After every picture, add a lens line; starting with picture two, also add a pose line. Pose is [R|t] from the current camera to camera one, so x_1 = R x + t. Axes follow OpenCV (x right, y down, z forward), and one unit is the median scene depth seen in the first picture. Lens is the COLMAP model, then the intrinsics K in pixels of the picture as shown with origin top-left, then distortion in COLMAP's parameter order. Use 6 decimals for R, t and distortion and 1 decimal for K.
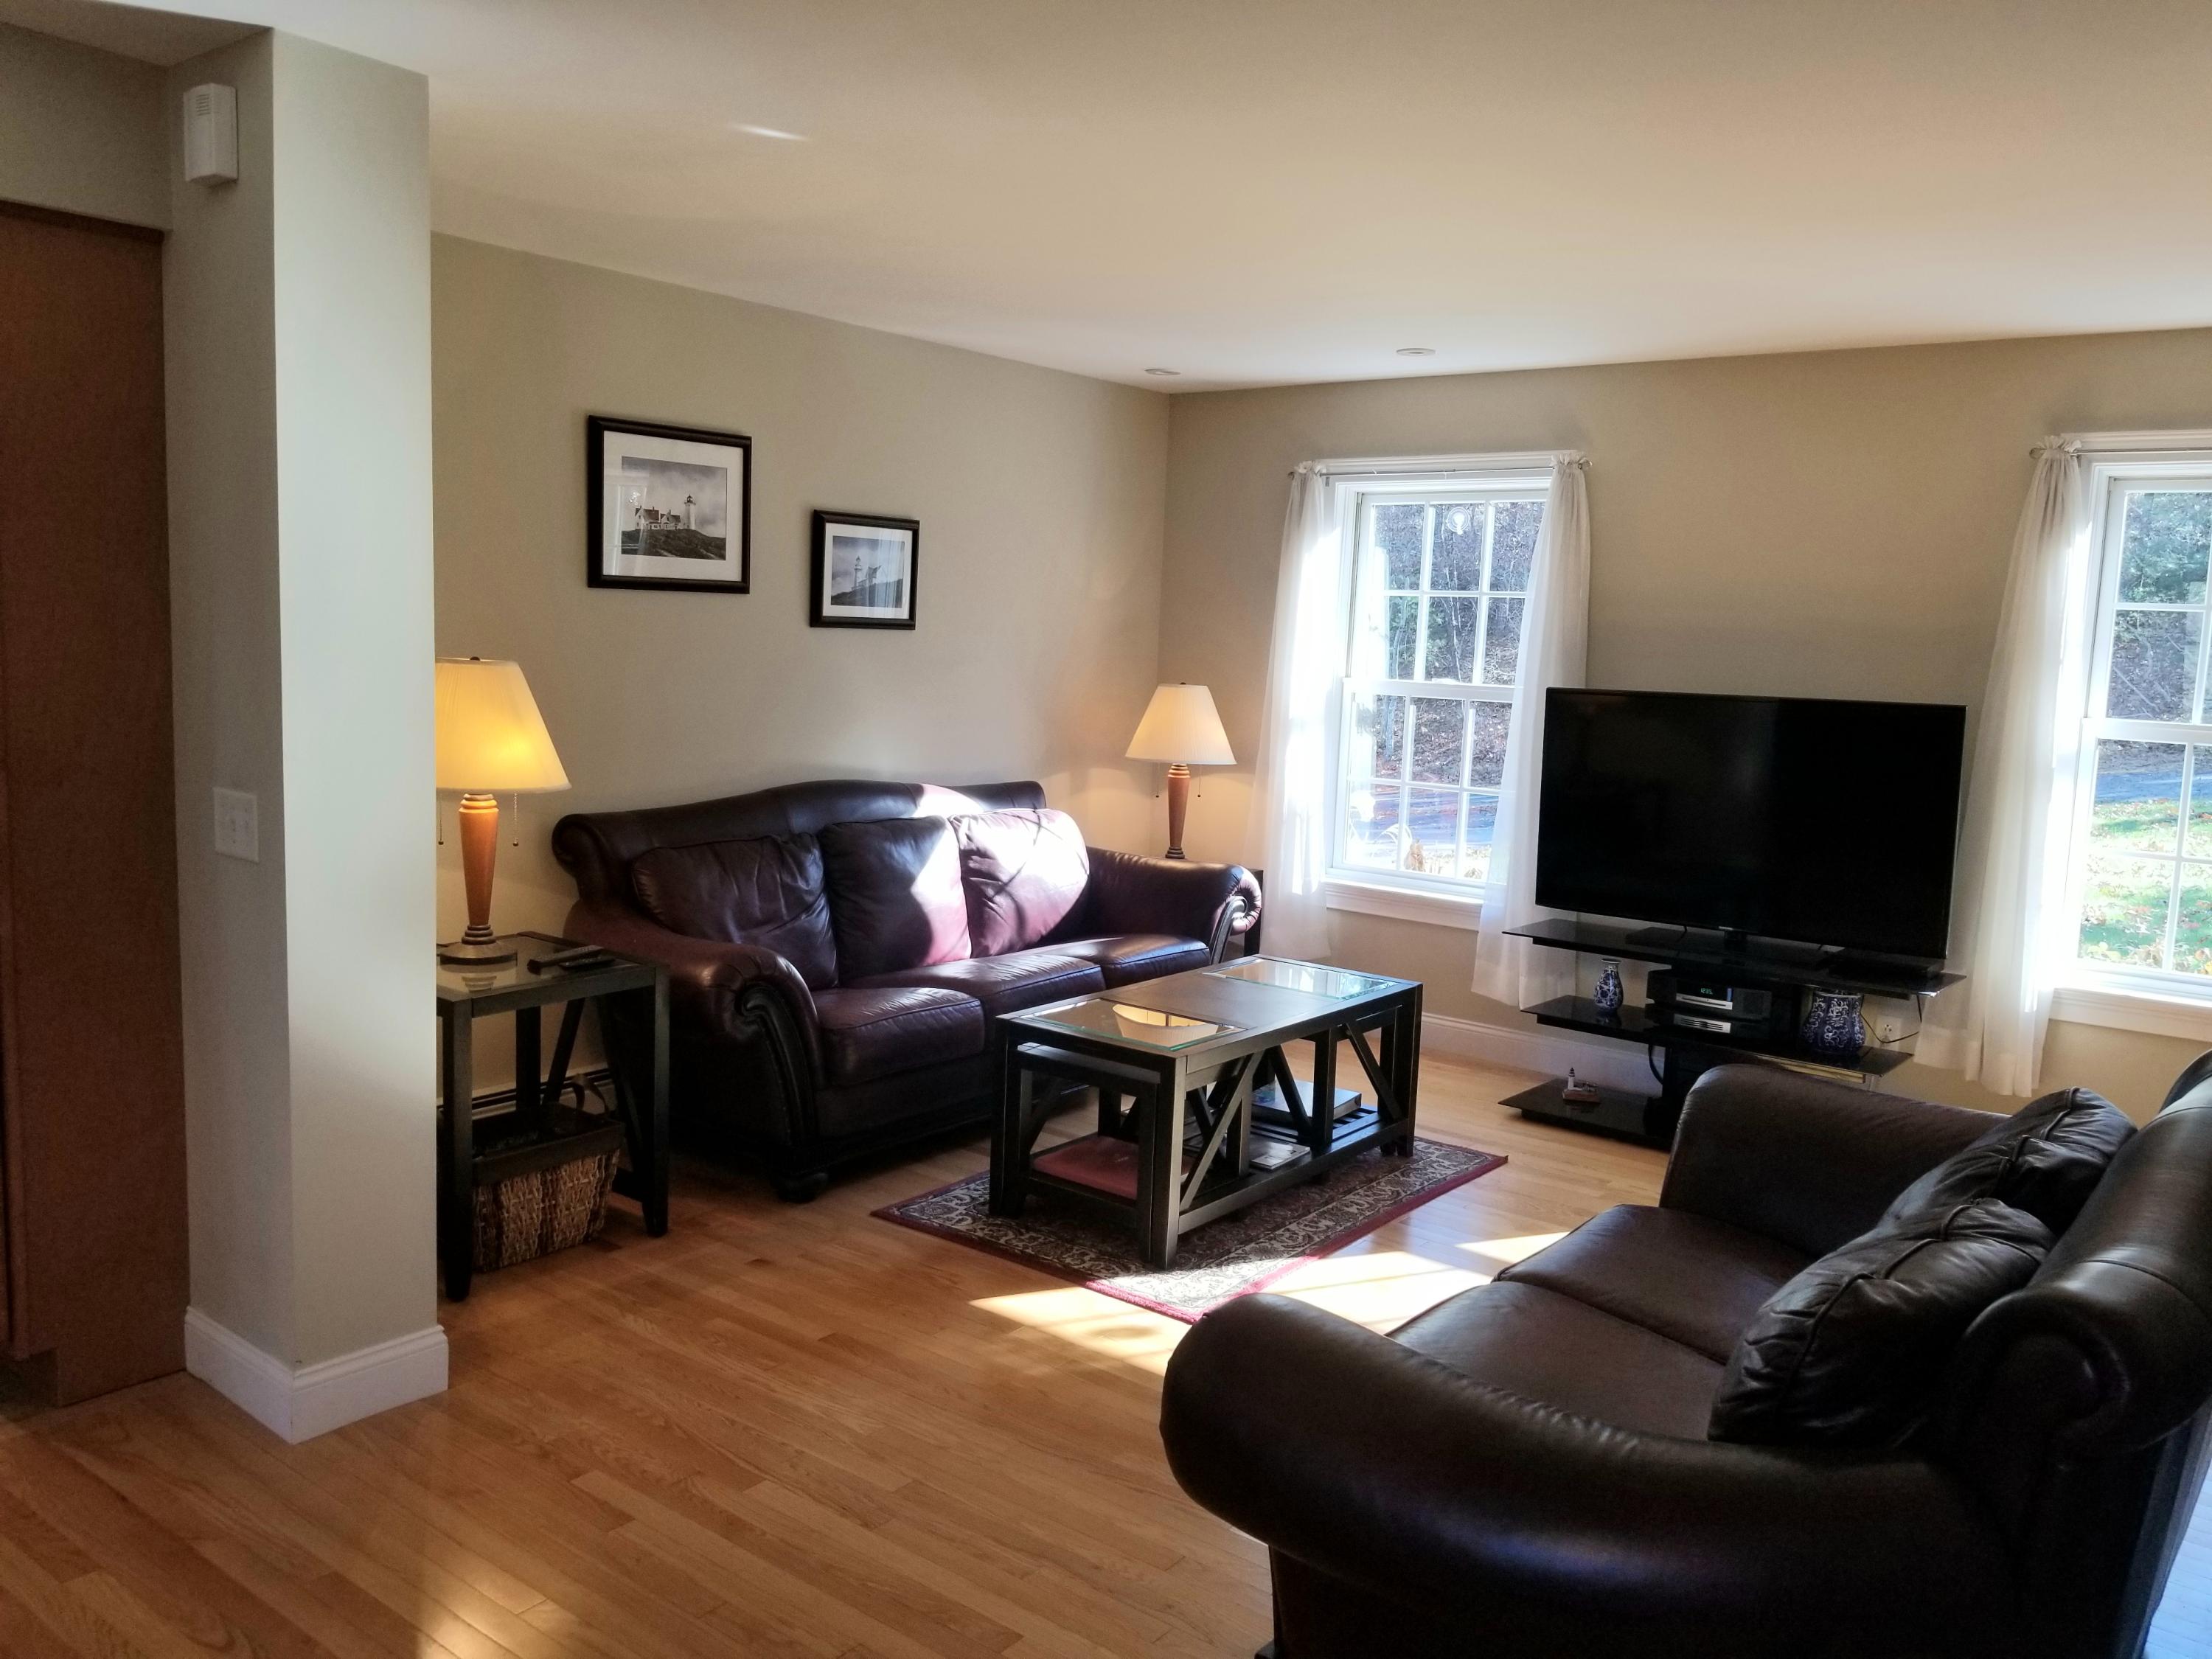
lens RADIAL K [[1724.2, 0, 1106.0], [0, 1724.2, 829.5], [0, 0, 1]] dist [-0.001208, -0.000696]
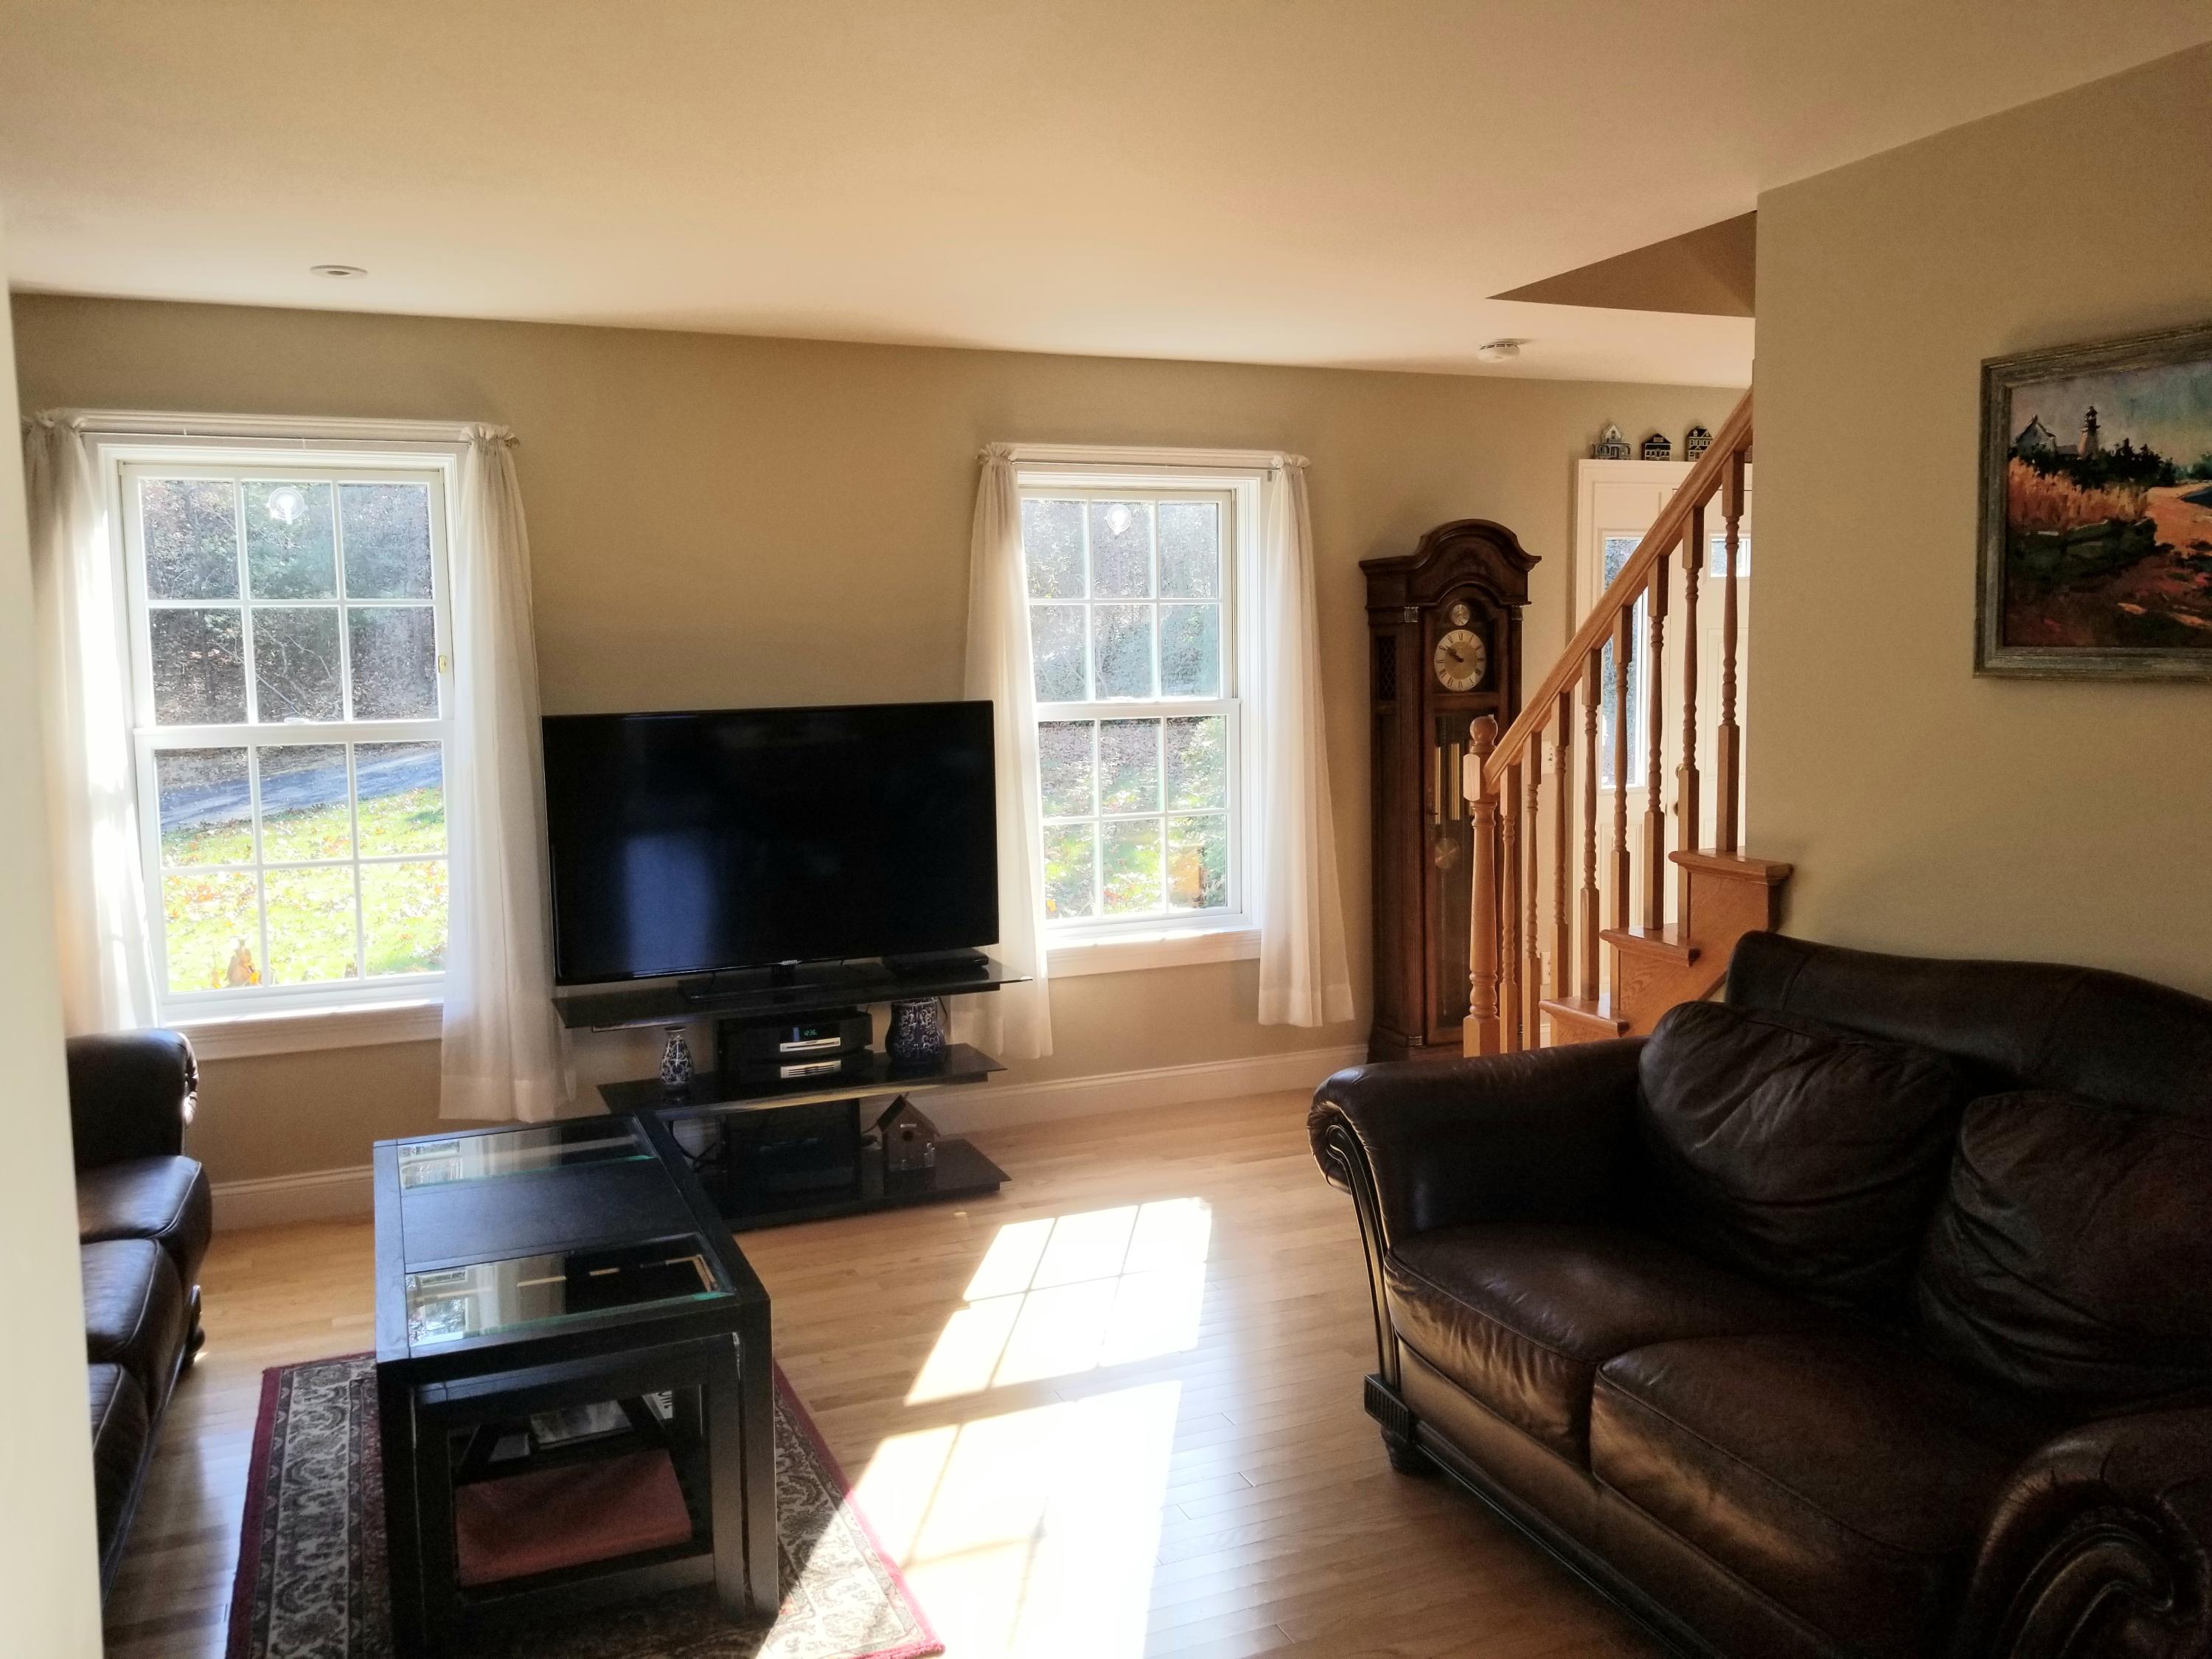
lens RADIAL K [[1692.0, 0, 1104.4], [0, 1692.0, 799.5], [0, 0, 1]] dist [-0.038307, -0.006527]
pose [[0.482707, -0.111816, 0.868615, -0.290580], [0.129346, 0.990041, 0.055567, -0.051896], [-0.866178, 0.085529, 0.492363, 0.377623]]
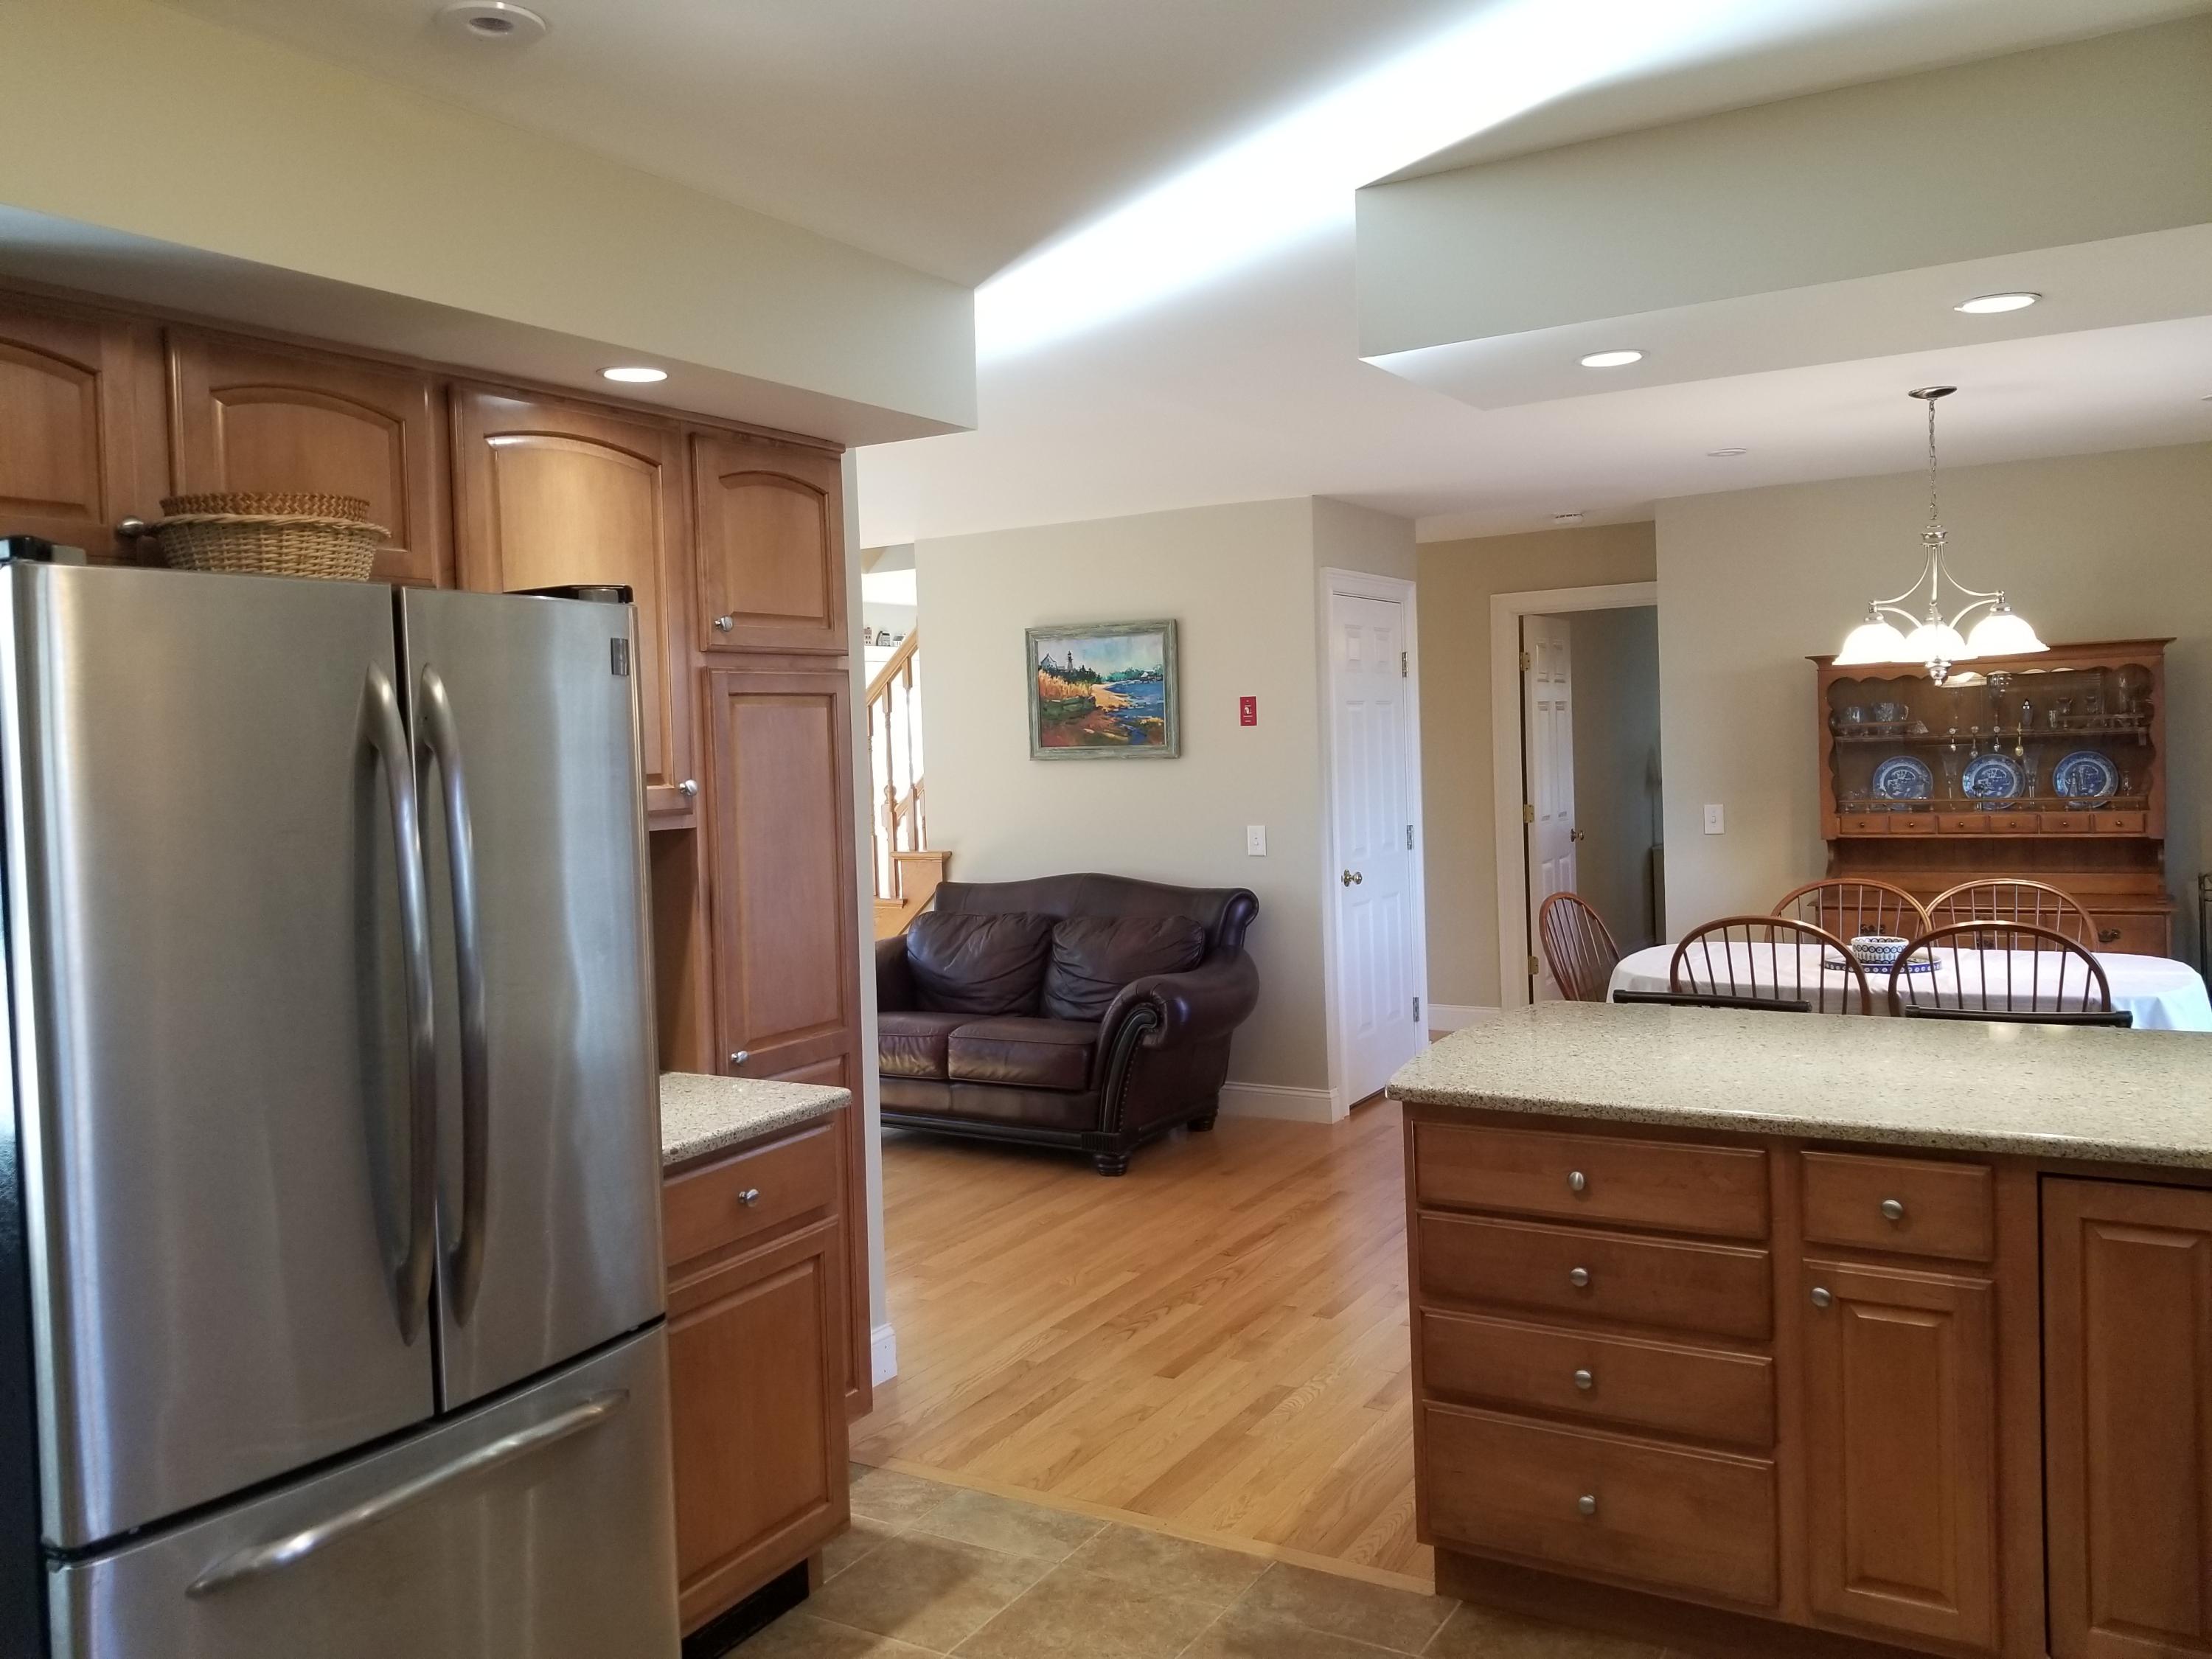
lens RADIAL K [[1724.2, 0, 1106.0], [0, 1724.2, 829.5], [0, 0, 1]] dist [-0.001208, -0.000696]
pose [[-0.143876, -0.086473, 0.985810, -0.939213], [0.150486, 0.982678, 0.108161, -0.102072], [-0.978087, 0.163912, -0.128371, 0.506392]]
